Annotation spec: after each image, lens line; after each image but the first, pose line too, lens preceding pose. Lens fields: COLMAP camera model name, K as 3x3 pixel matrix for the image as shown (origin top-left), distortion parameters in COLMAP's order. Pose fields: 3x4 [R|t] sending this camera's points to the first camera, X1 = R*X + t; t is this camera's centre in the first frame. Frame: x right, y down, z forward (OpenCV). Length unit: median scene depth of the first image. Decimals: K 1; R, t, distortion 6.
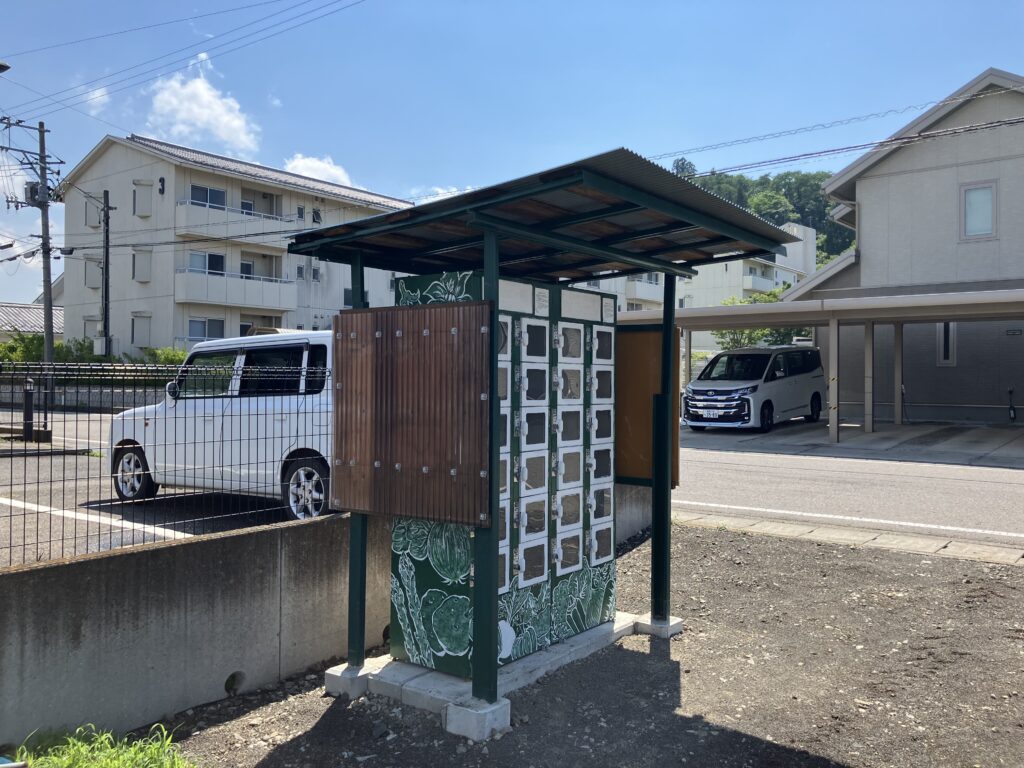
lens RADIAL K [[845.2, 0, 510.2], [0, 845.2, 358.1], [0, 0, 1]] dist [0.029198, -0.011394]
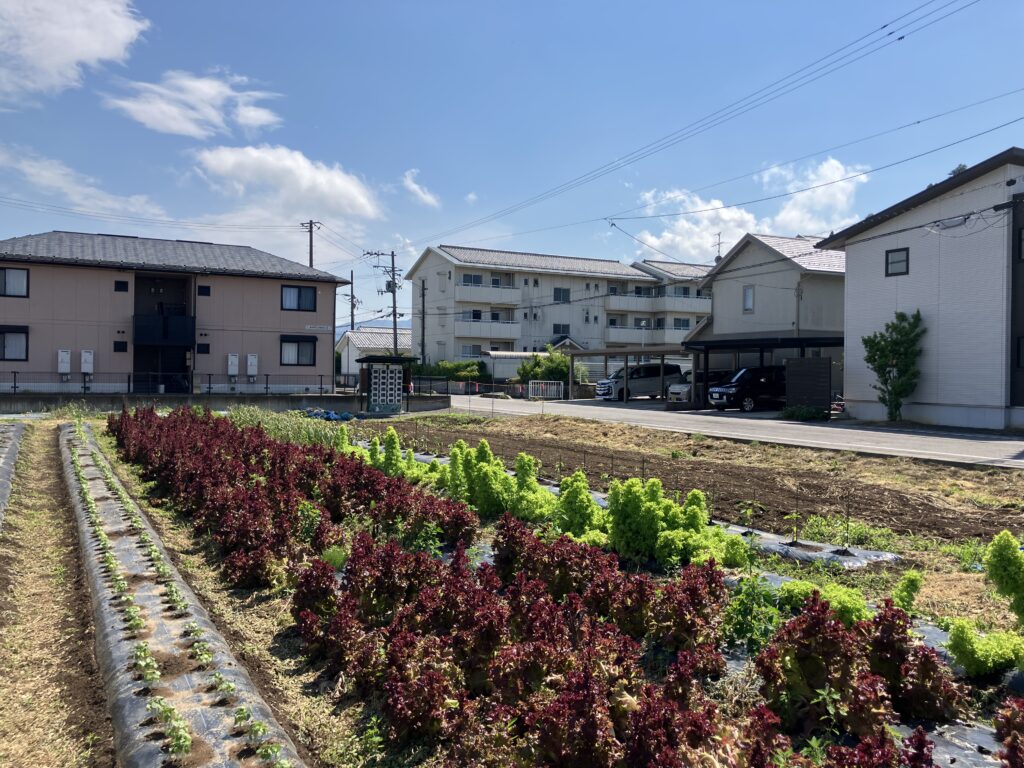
lens RADIAL K [[862.5, 0, 512.0], [0, 862.5, 384.0], [0, 0, 1]] dist [0.046518, -0.012175]
pose [[0.902042, 0.010881, -0.431511, 4.253136], [0.002529, 0.999532, 0.030490, -0.141512], [0.431641, -0.028594, 0.901592, -5.294027]]
